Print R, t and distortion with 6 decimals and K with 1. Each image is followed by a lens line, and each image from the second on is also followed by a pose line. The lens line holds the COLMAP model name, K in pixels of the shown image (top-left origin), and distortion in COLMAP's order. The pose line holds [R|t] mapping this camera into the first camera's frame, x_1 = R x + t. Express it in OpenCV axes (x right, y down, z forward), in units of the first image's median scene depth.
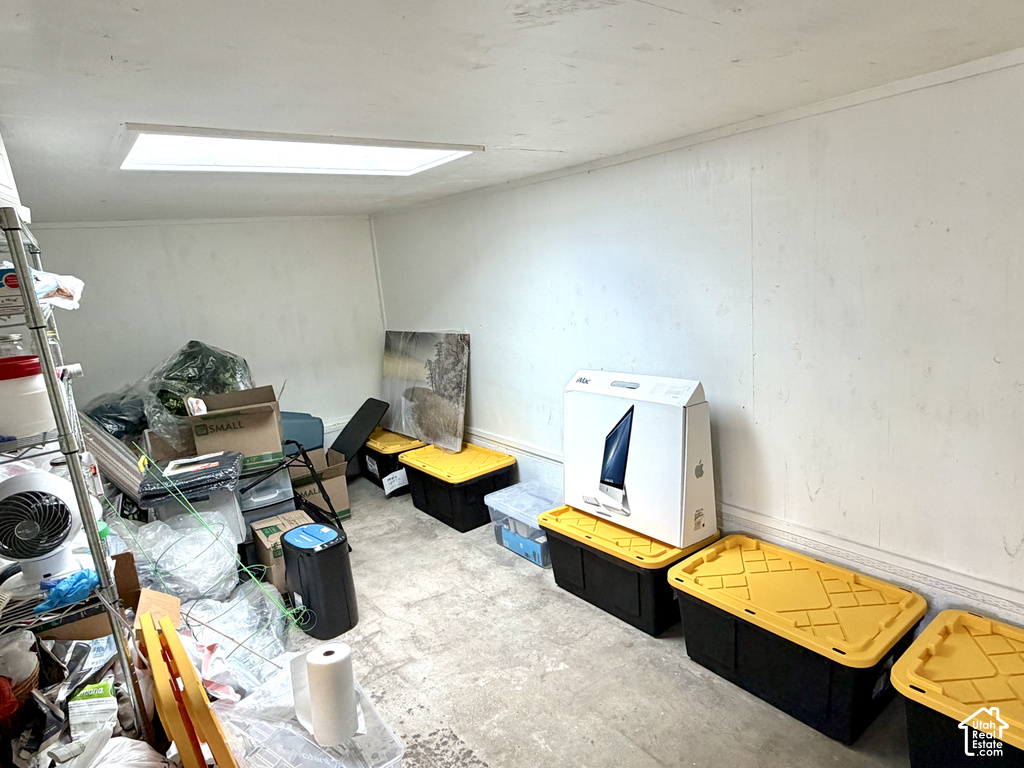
lens RADIAL K [[606.0, 0, 513.2], [0, 606.0, 387.4], [0, 0, 1]] dist [0.001369, 0.000234]
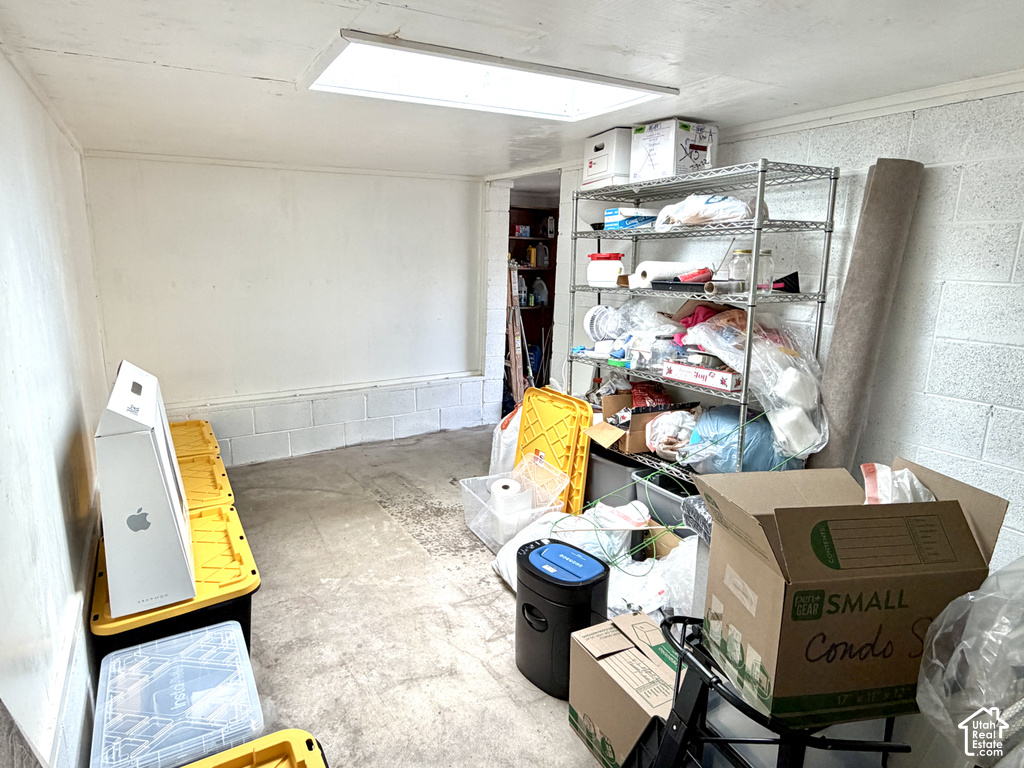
lens RADIAL K [[606.0, 0, 509.9], [0, 606.0, 382.0], [0, 0, 1]] dist [0.001369, 0.000234]
pose [[-0.989444, 0.043418, 0.138257, -0.415120], [0.096041, 0.910916, 0.401259, -0.290377], [-0.108518, 0.410302, -0.905470, 1.745124]]
